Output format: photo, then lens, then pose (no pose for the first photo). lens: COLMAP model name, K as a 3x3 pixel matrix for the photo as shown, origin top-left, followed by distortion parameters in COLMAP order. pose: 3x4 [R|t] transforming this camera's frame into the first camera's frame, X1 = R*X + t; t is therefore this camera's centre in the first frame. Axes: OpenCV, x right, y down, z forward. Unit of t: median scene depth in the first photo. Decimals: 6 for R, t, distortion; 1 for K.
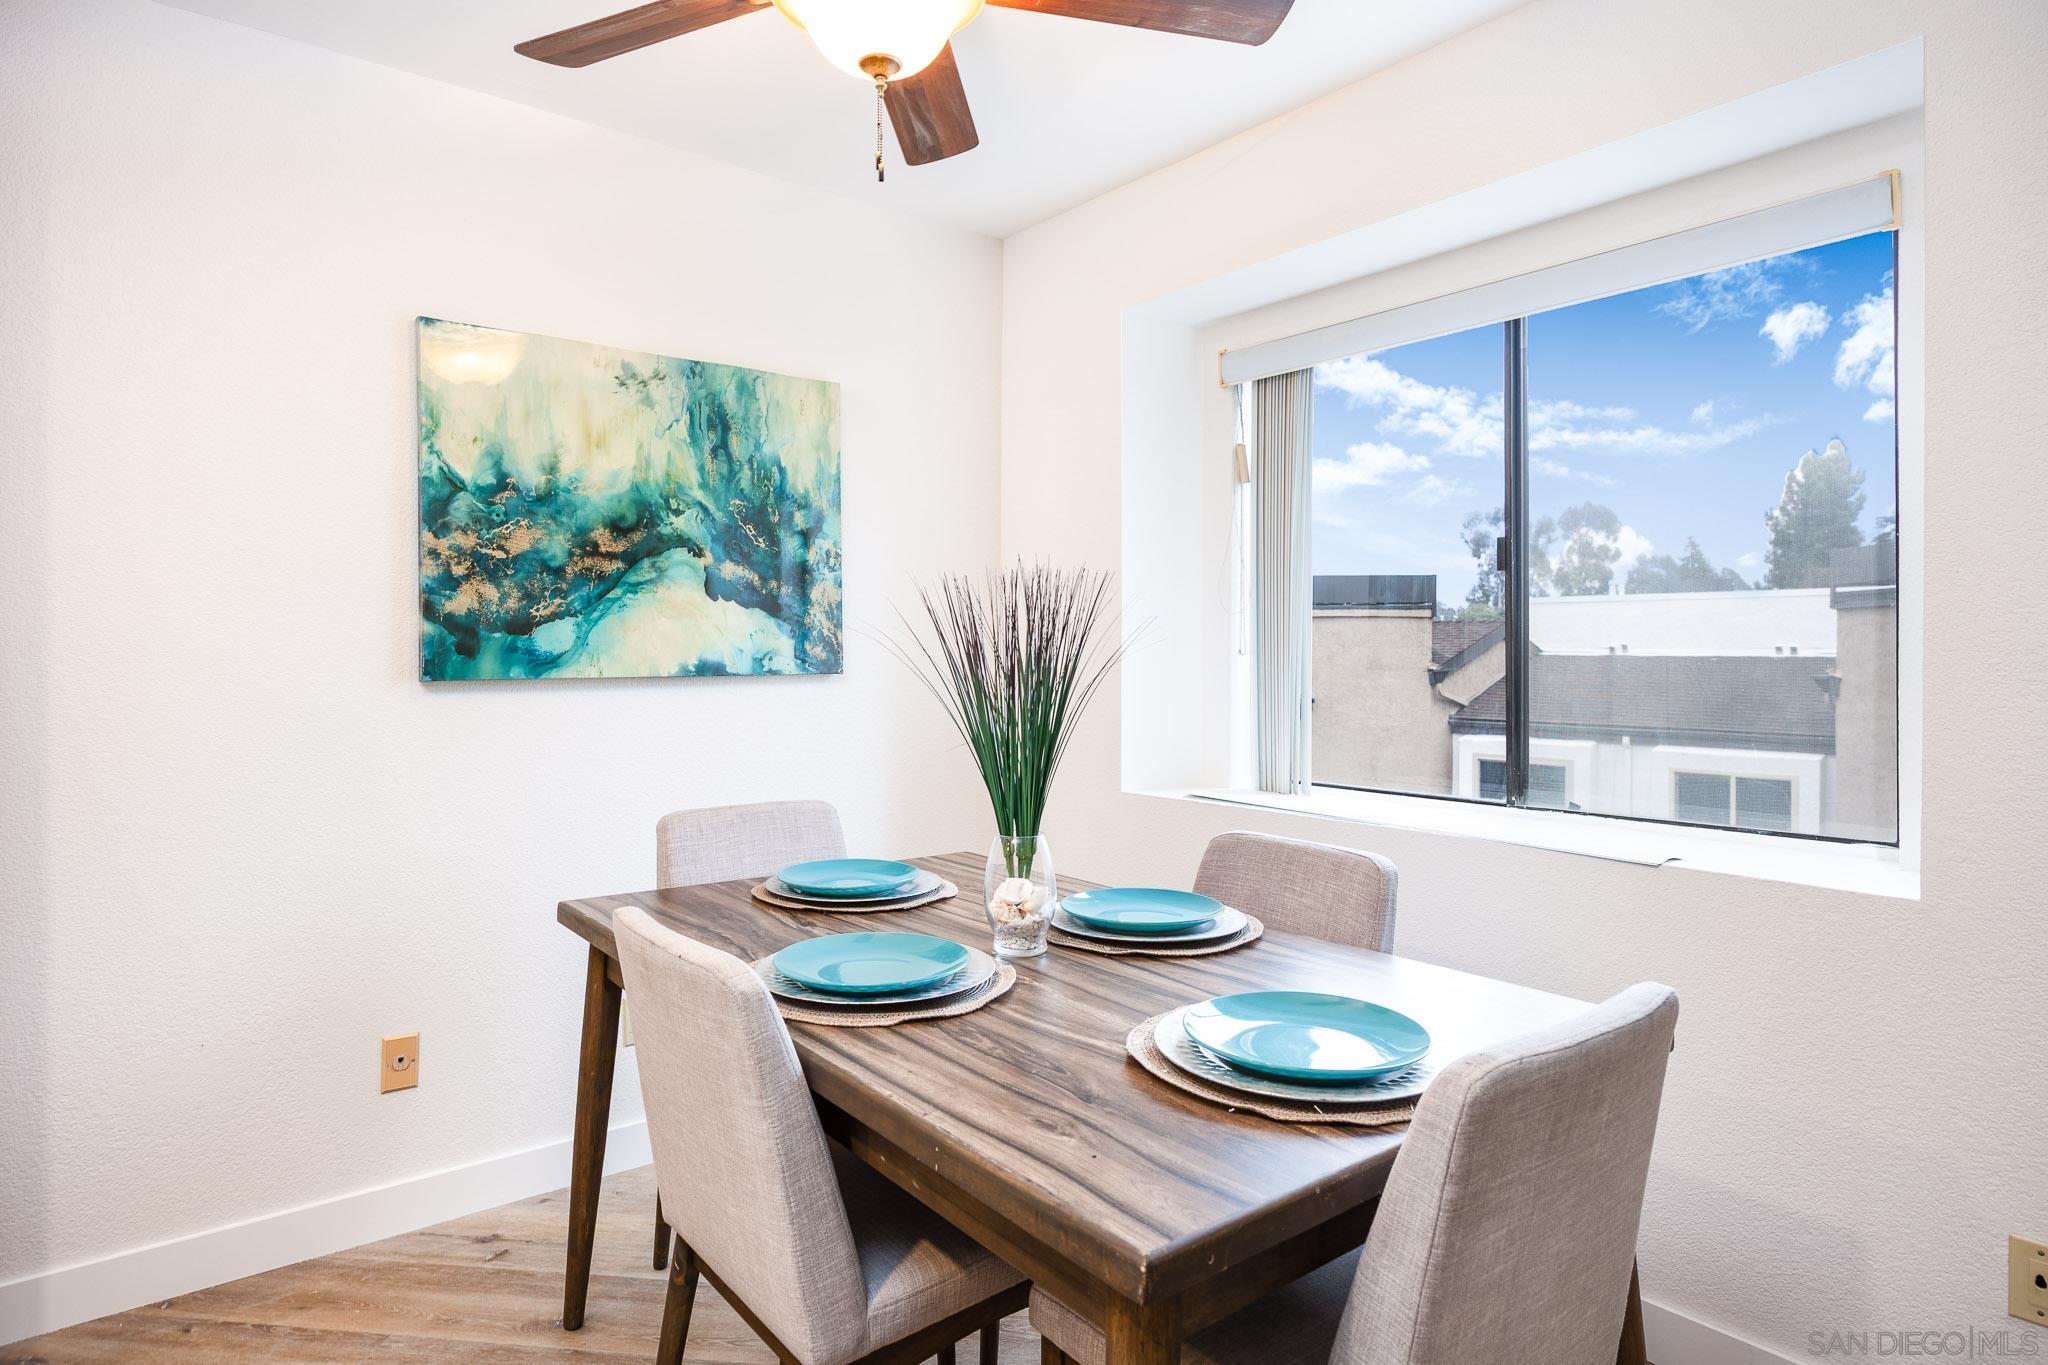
lens RADIAL K [[1150.1, 0, 1006.2], [0, 1150.1, 655.8], [0, 0, 1]] dist [-0.005257, -0.001270]
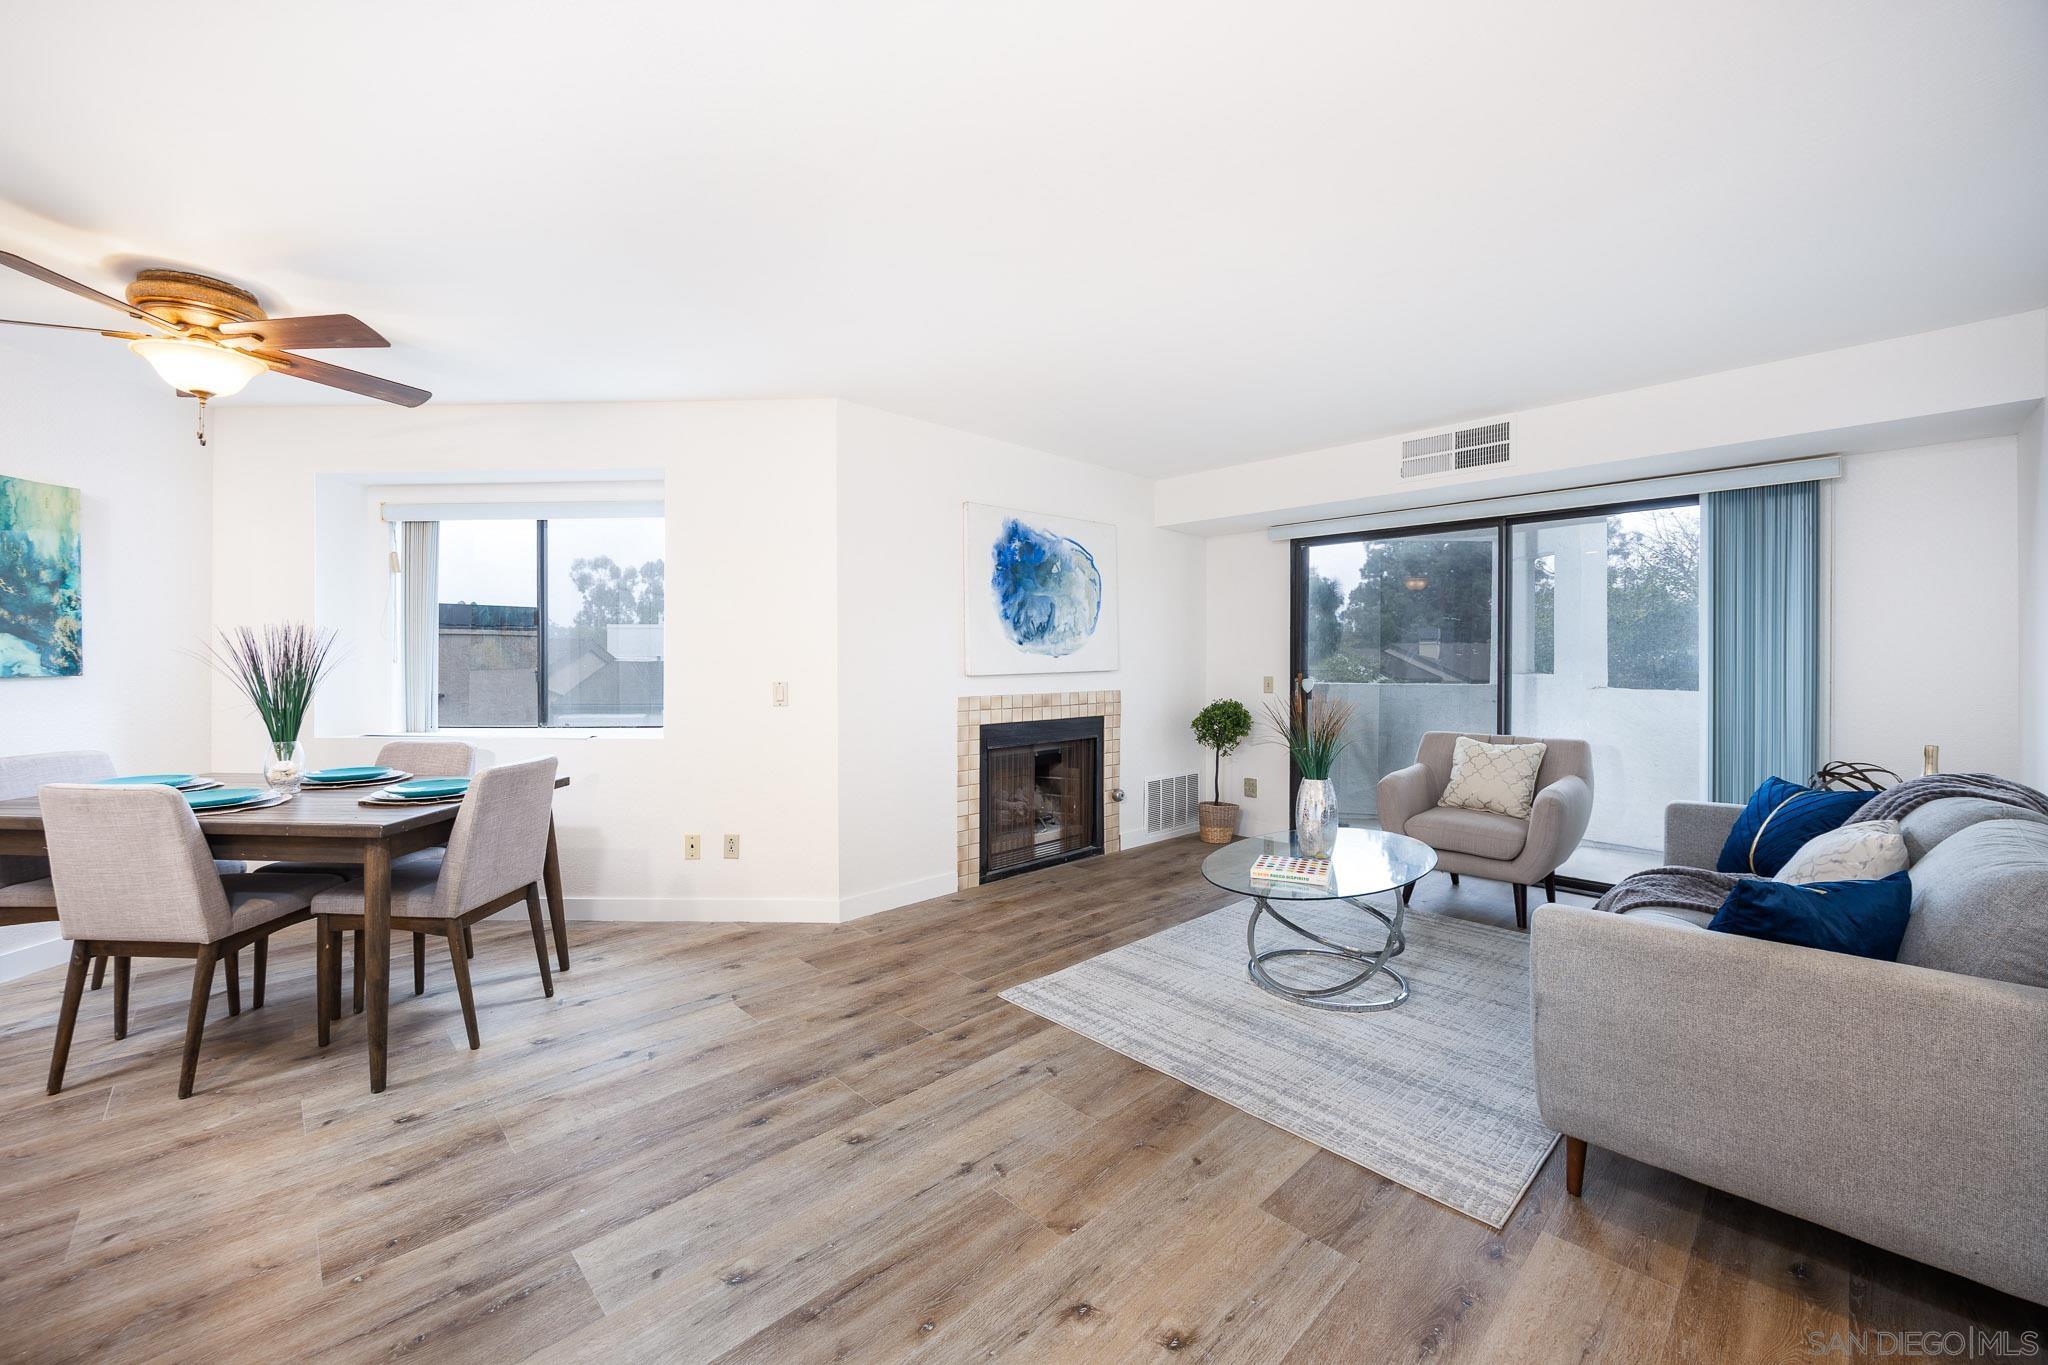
lens RADIAL K [[793.7, 0, 1007.7], [0, 793.7, 653.5], [0, 0, 1]] dist [-0.010178, 0.000436]
pose [[0.636189, 0.003252, 0.771526, -0.183098], [0.004914, 0.999954, -0.008268, 0.000268], [-0.771518, 0.009051, 0.636144, -0.716618]]
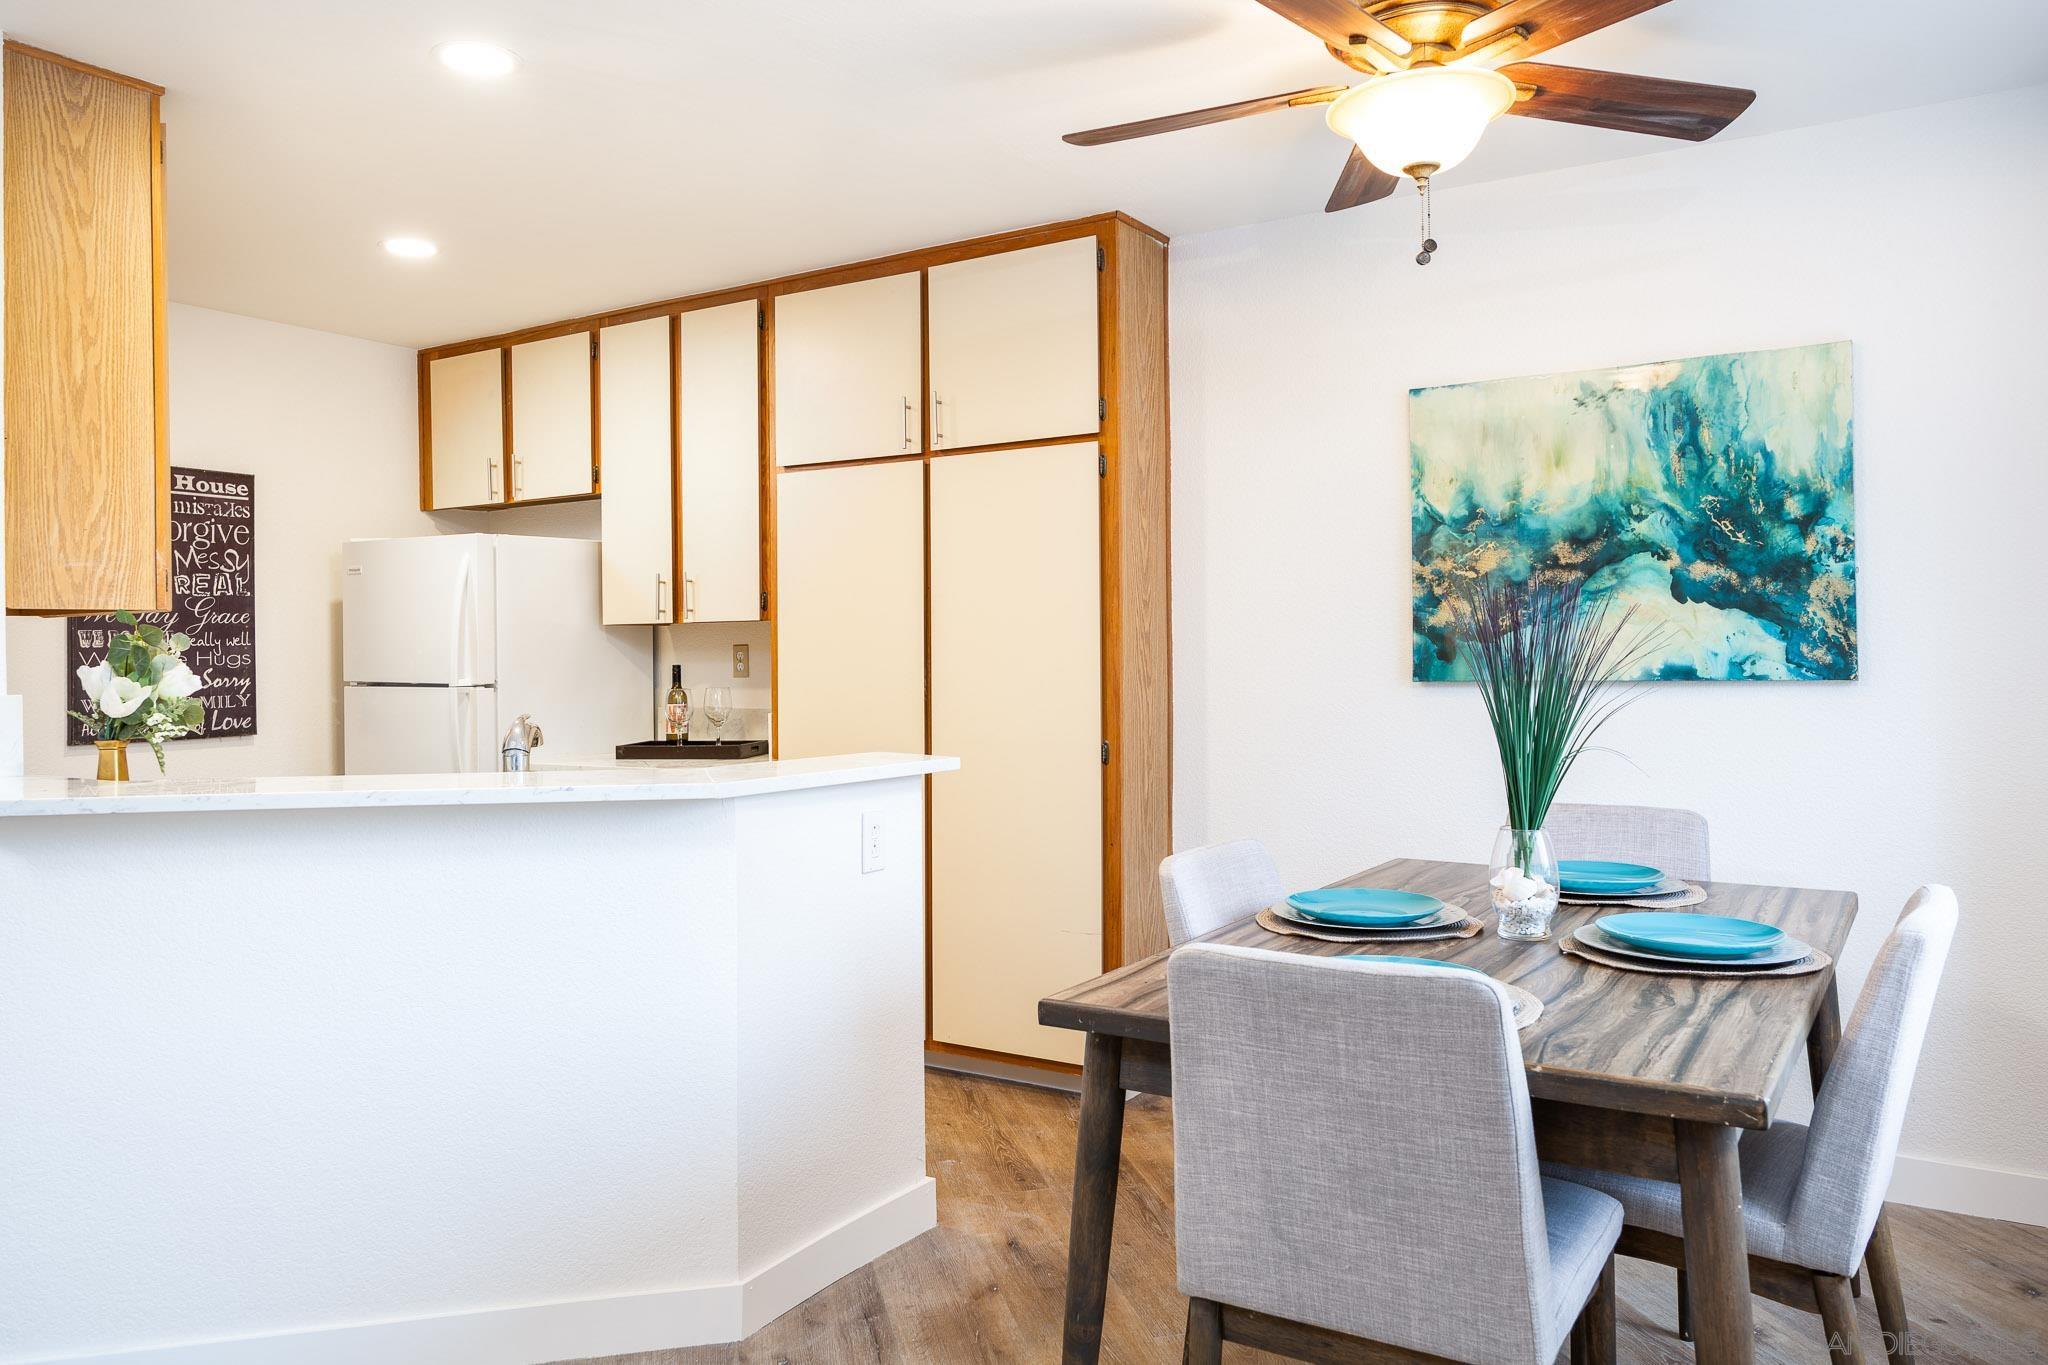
lens RADIAL K [[1443.9, 0, 1013.0], [0, 1443.9, 642.5], [0, 0, 1]] dist [-0.011191, -0.006413]
pose [[0.328137, -0.013723, -0.944531, 0.738177], [0.005765, 0.999905, -0.012525, -0.002877], [0.944613, -0.001335, 0.328185, 0.068349]]
